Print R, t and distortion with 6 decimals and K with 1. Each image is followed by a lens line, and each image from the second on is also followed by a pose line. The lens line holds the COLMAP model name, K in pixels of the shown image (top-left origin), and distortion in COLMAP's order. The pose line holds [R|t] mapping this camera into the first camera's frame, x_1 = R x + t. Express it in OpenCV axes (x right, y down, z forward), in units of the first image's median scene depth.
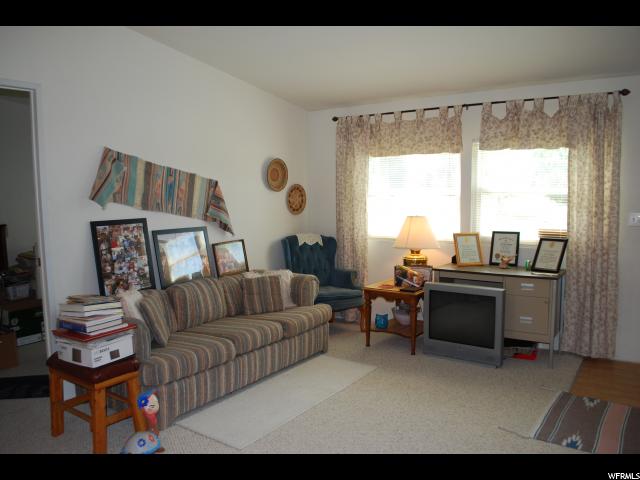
lens RADIAL K [[506.8, 0, 322.5], [0, 506.8, 243.7], [0, 0, 1]] dist [-0.061443, -0.007931]
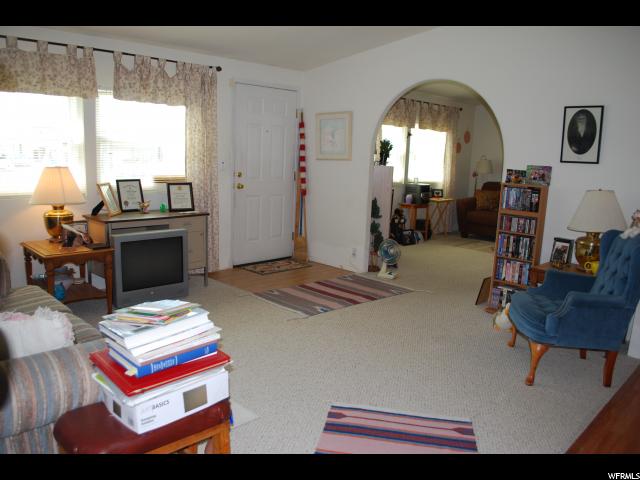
lens RADIAL K [[506.8, 0, 322.2], [0, 506.8, 238.8], [0, 0, 1]] dist [-0.061443, -0.007931]
pose [[0.186162, -0.158017, 0.969729, -0.594857], [0.056035, 0.987083, 0.150088, -0.035821], [-0.980920, 0.026398, 0.192612, 0.397873]]
